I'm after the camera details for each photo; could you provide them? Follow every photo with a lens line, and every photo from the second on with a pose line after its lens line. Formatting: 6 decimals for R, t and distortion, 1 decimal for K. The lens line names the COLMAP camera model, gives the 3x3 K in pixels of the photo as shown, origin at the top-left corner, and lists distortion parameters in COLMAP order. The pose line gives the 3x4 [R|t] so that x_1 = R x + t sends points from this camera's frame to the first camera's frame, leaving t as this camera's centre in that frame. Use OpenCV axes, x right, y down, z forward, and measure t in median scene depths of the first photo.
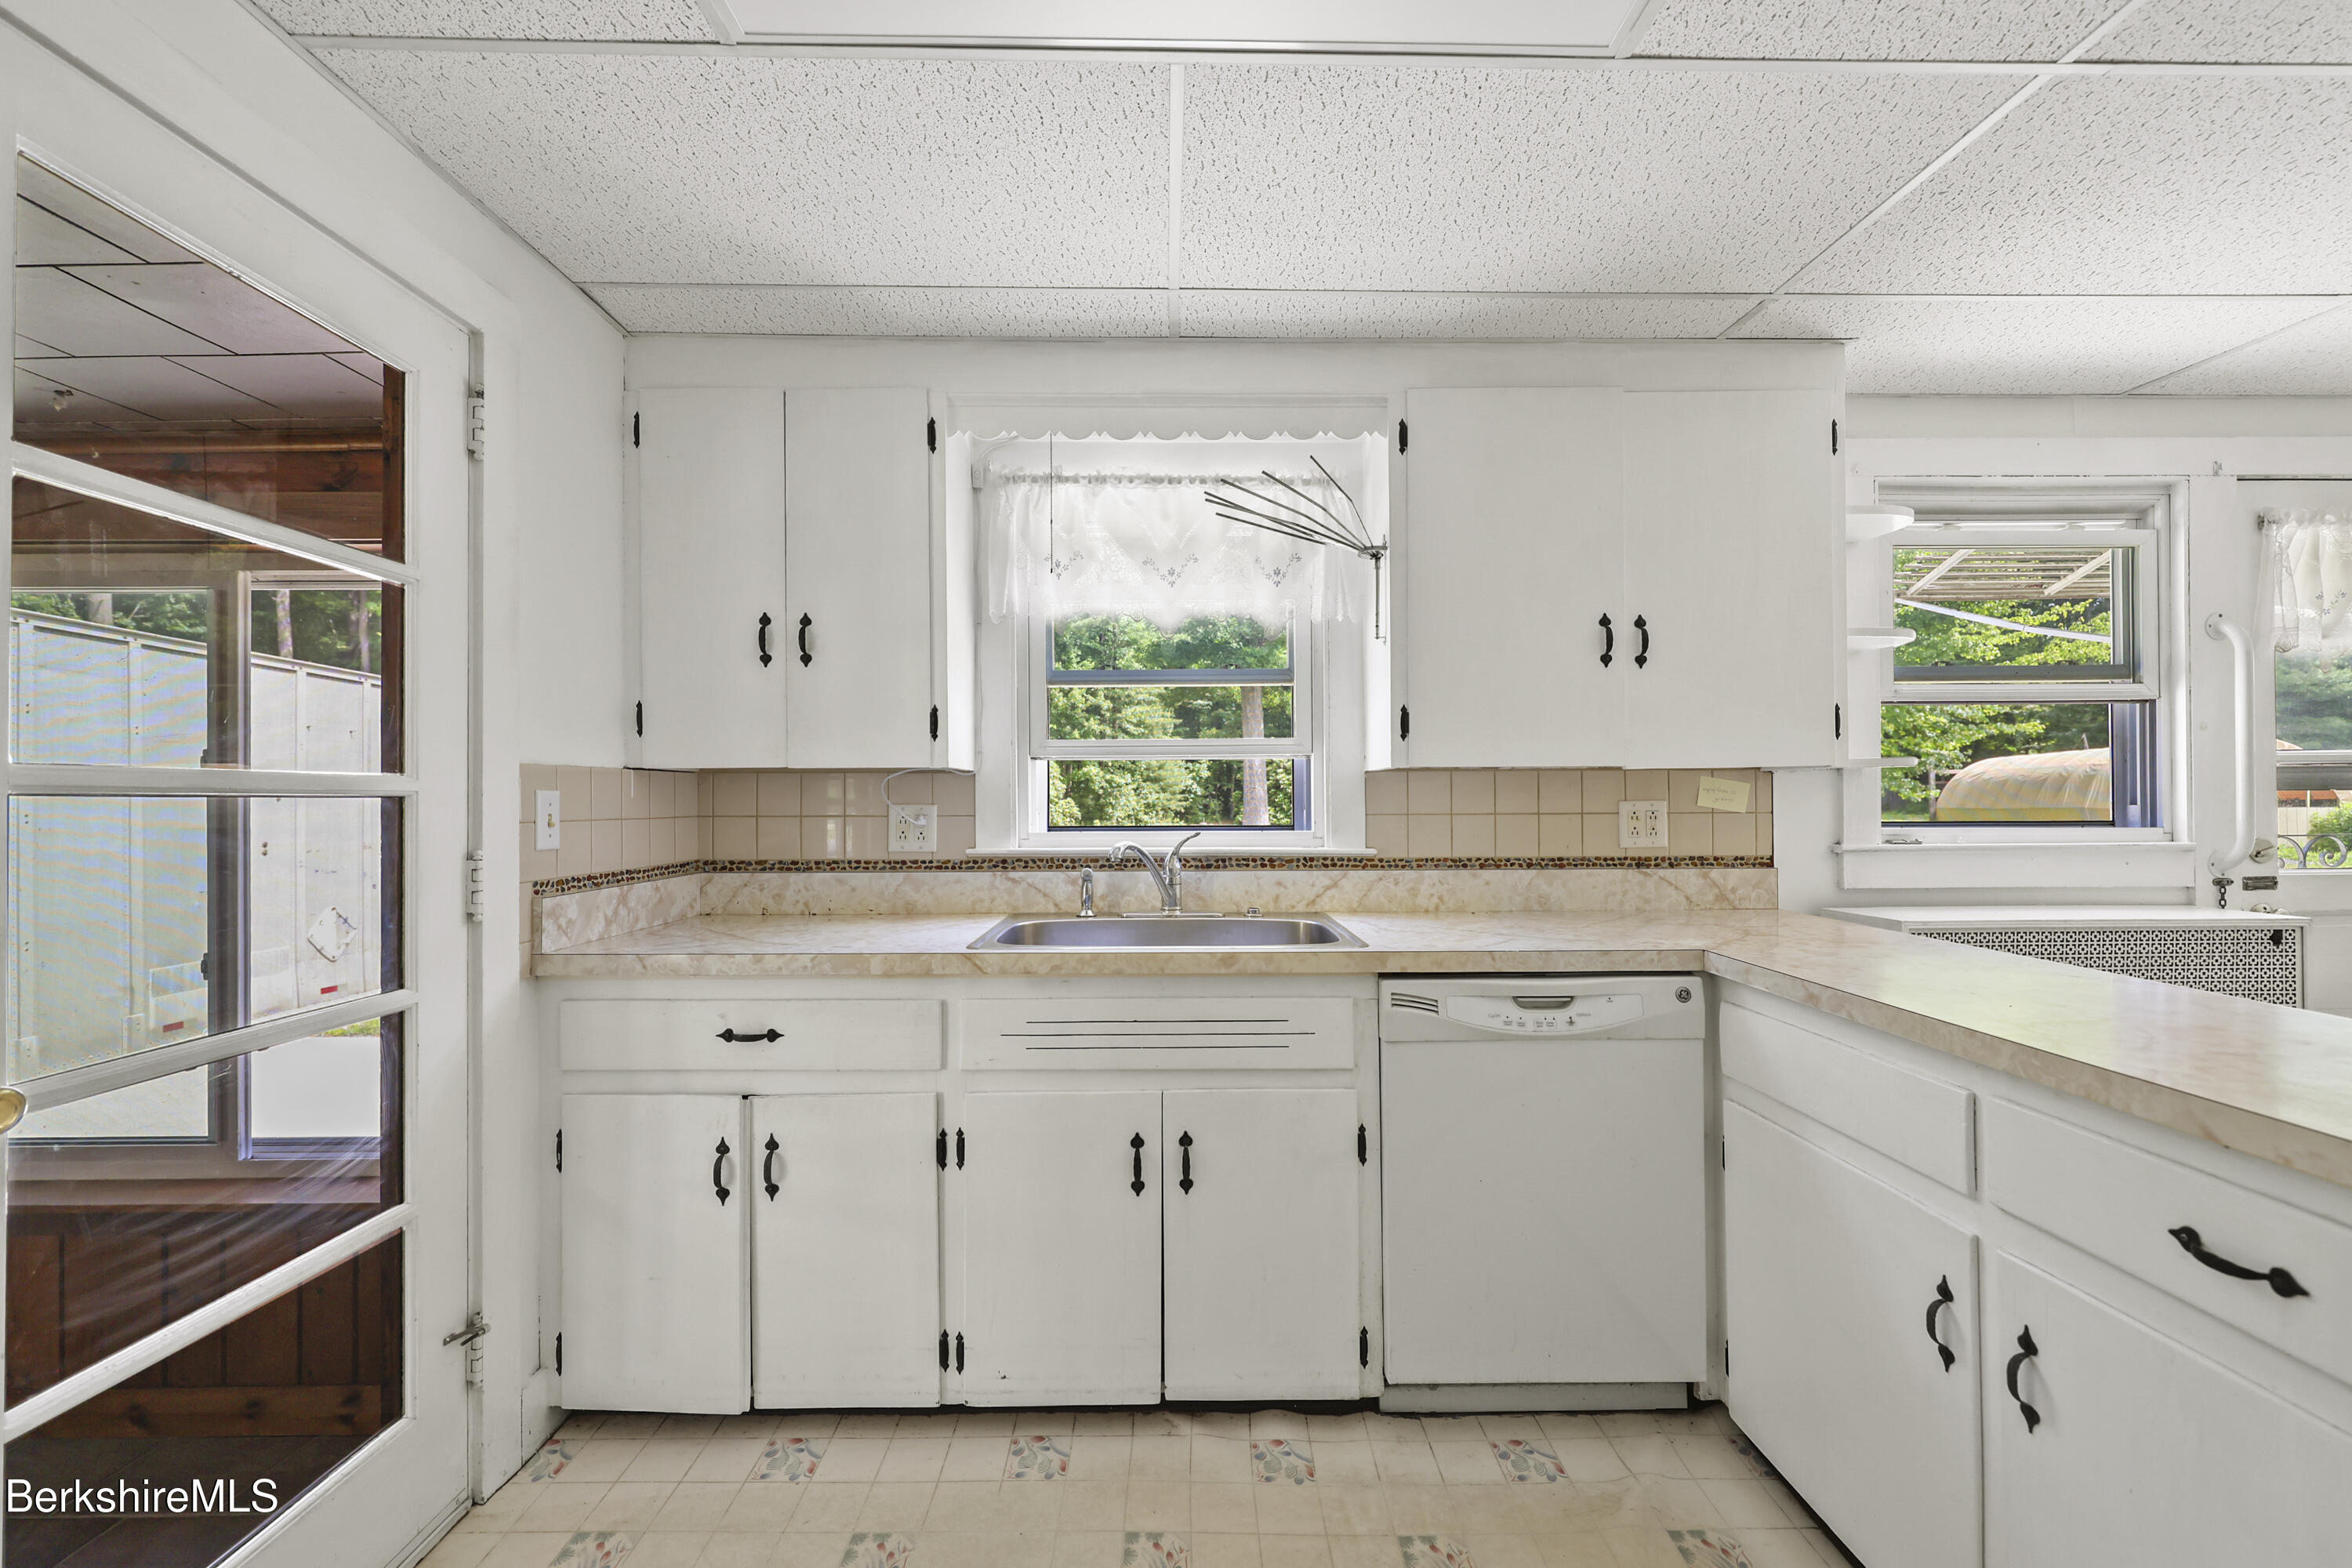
lens RADIAL K [[956.8, 0, 1179.3], [0, 956.8, 788.9], [0, 0, 1]] dist [0.000252, 0.000256]
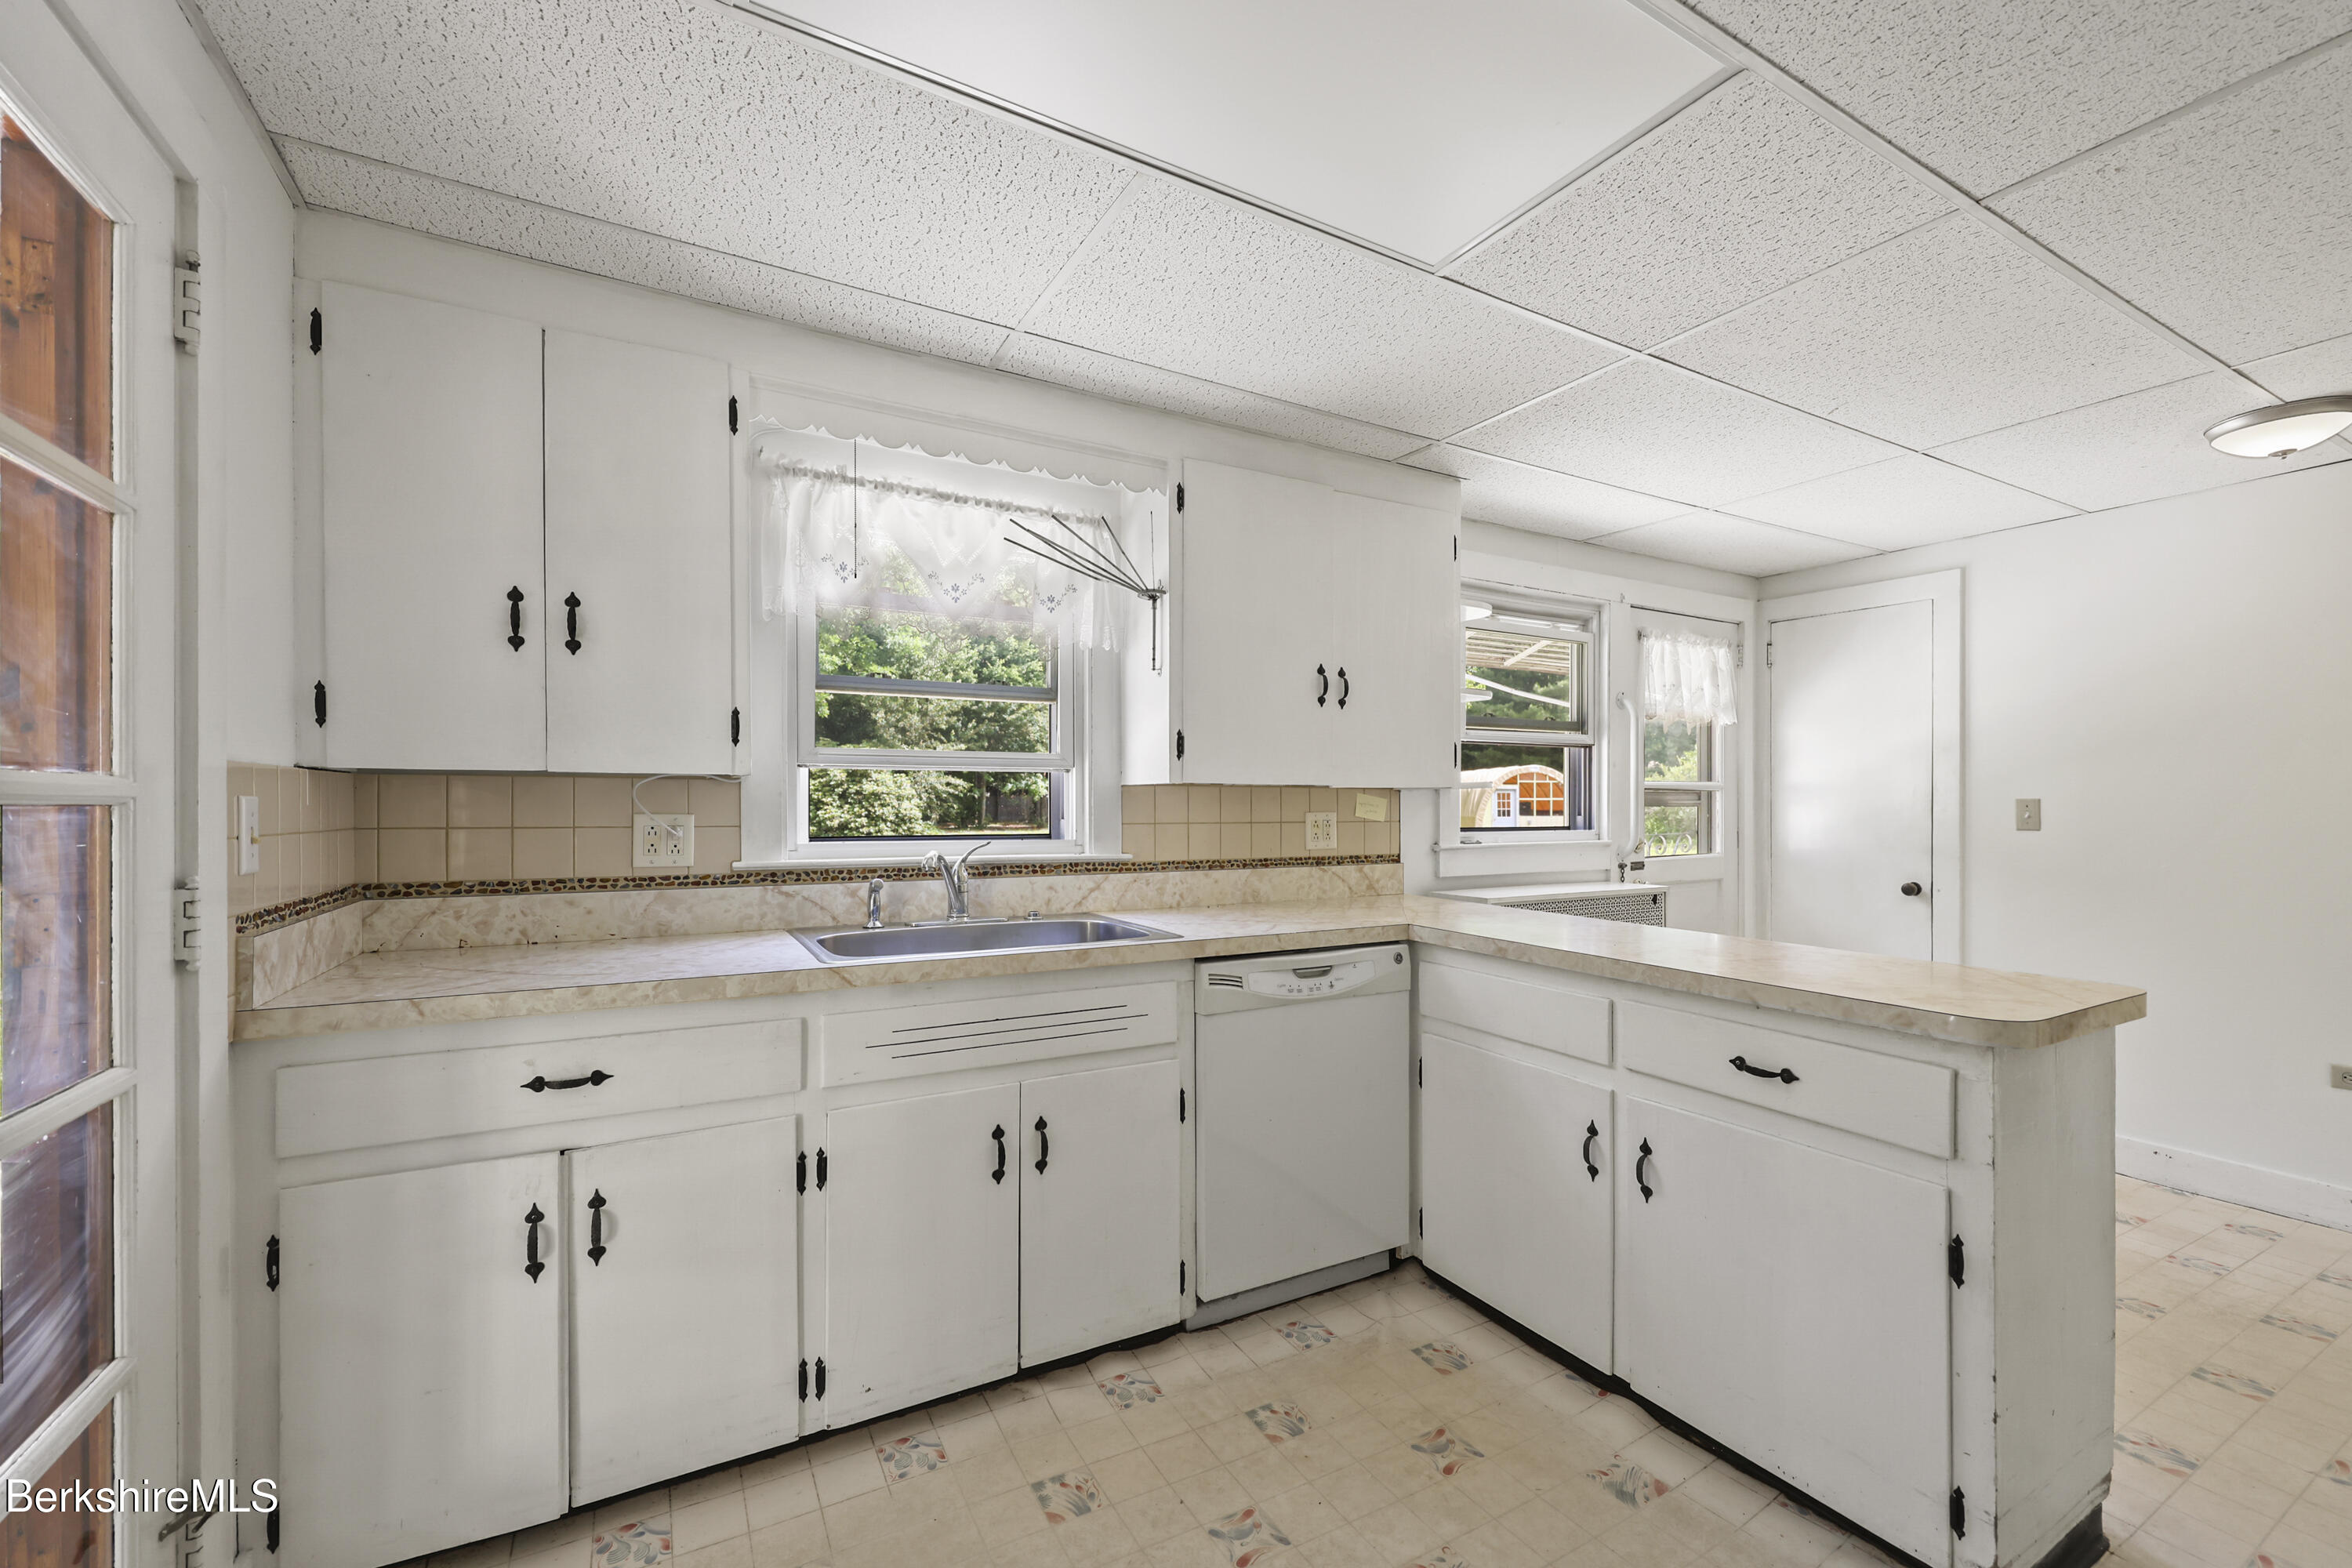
lens RADIAL K [[963.4, 0, 1187.9], [0, 963.4, 801.3], [0, 0, 1]] dist [0.001469, 0.000252]
pose [[0.875735, 0.008233, 0.482723, -0.322532], [-0.010819, 0.999938, 0.002573, -0.003794], [-0.482672, -0.007476, 0.875770, -0.030144]]
